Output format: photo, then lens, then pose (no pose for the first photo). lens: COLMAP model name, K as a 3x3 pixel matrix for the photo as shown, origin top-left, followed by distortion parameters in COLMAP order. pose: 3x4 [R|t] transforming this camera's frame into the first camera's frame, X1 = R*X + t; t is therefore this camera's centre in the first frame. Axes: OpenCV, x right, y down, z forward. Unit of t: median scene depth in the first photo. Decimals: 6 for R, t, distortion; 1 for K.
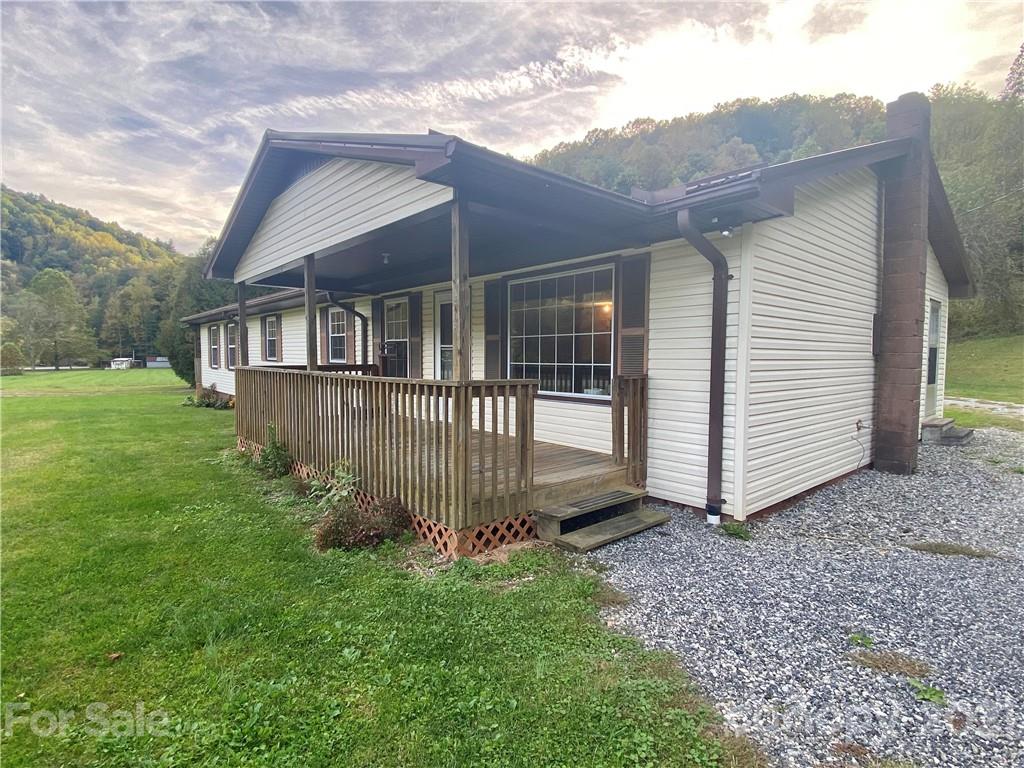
lens RADIAL K [[516.8, 0, 512.0], [0, 516.8, 384.0], [0, 0, 1]] dist [0.020906, -0.021653]
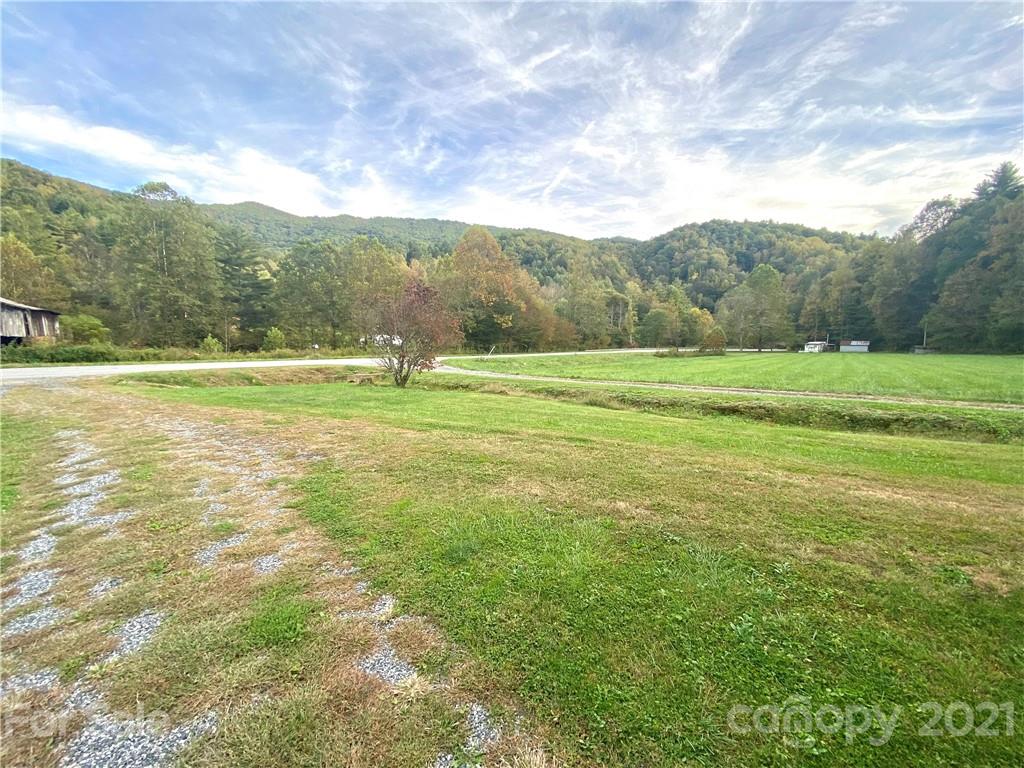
lens RADIAL K [[421.2, 0, 512.0], [0, 421.2, 384.0], [0, 0, 1]] dist [0.014719, -0.016953]
pose [[0.297681, 0.095582, -0.949868, -0.070567], [-0.052132, 0.995118, 0.083797, -0.002968], [0.953241, 0.024574, 0.301211, 0.097571]]
